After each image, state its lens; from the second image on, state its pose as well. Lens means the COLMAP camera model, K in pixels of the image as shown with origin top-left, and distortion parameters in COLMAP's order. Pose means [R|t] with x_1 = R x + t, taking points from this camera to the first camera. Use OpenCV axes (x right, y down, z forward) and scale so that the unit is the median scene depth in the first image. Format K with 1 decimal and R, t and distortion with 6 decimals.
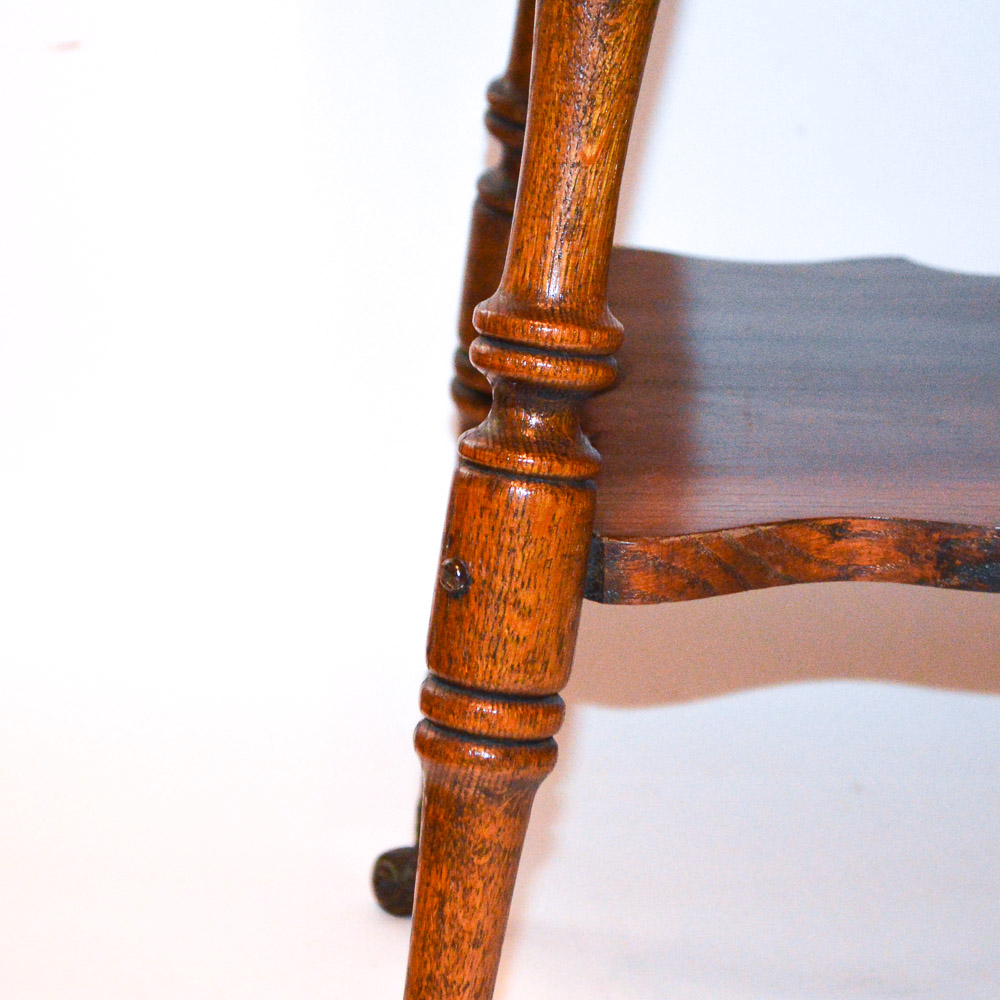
lens RADIAL K [[3308.4, 0, 500.7], [0, 3308.4, 500.0], [0, 0, 1]] dist [0.063479, 0.000000]
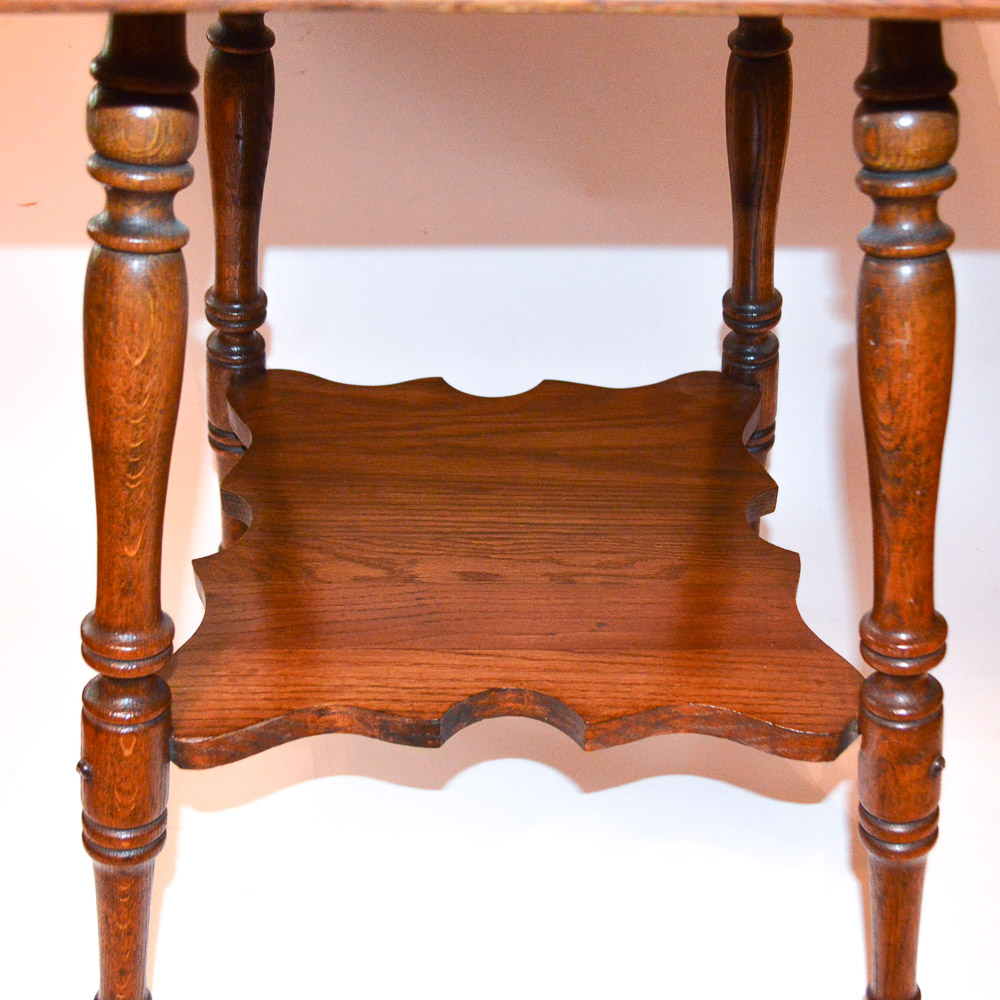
lens RADIAL K [[1270.2, 0, 514.3], [0, 1270.2, 474.2], [0, 0, 1]] dist [-0.064066, 0.000000]
pose [[0.999495, -0.014726, 0.028145, 0.185919], [0.005800, 0.955756, 0.294104, -0.303392], [-0.031230, -0.293792, 0.955359, 0.408906]]
